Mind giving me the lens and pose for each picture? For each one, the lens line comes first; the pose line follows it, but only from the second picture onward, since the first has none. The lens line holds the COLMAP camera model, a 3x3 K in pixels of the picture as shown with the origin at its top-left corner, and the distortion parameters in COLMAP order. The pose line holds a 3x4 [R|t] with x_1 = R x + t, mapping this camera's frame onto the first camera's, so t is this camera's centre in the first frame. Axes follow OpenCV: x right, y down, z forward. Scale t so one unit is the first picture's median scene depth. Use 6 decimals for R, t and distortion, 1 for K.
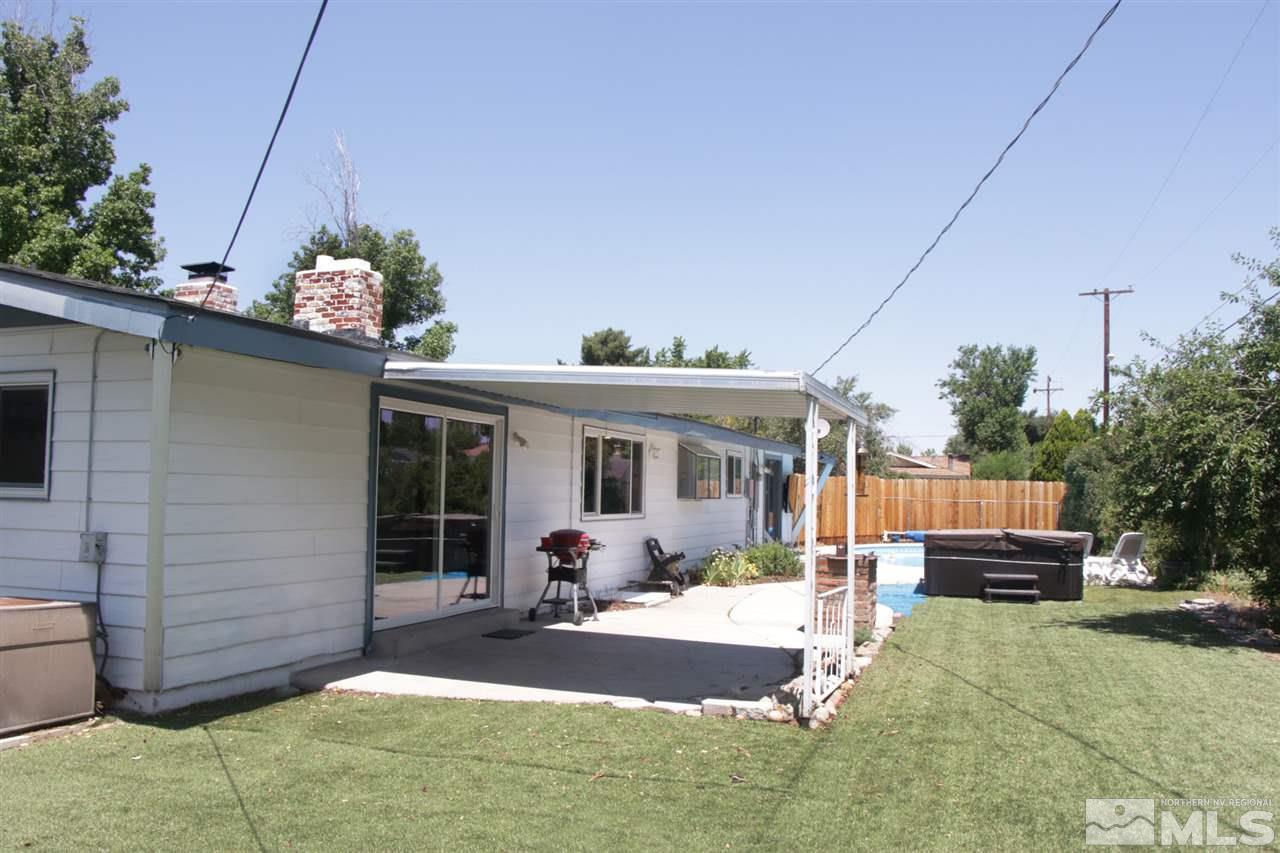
lens RADIAL K [[1071.5, 0, 640.6], [0, 1071.5, 443.9], [0, 0, 1]] dist [-0.167583, 0.166063]
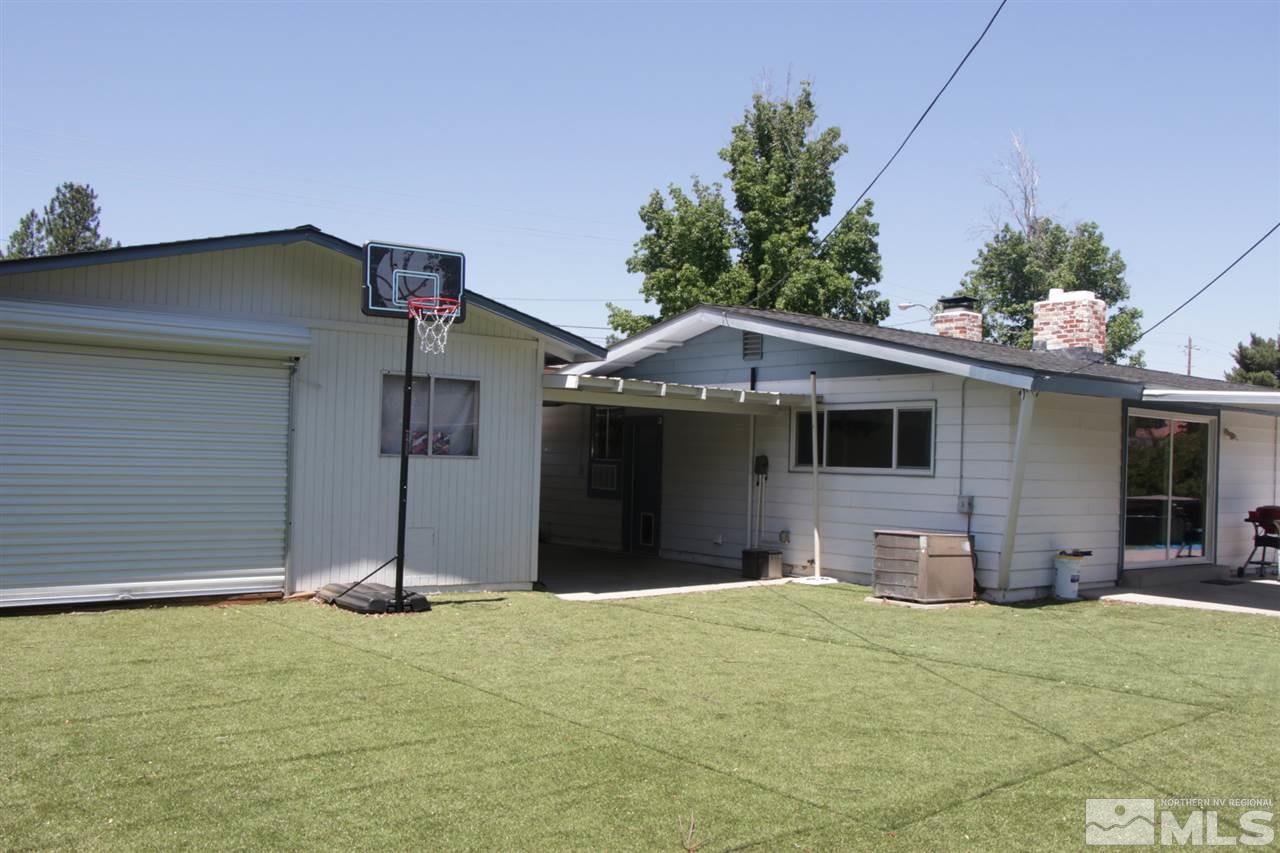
lens RADIAL K [[1071.5, 0, 640.6], [0, 1071.5, 443.9], [0, 0, 1]] dist [-0.167583, 0.166063]
pose [[0.818388, -0.000400, -0.574666, 0.018651], [0.009924, 0.999860, 0.013437, -0.015997], [0.574580, -0.016699, 0.818278, -0.406216]]
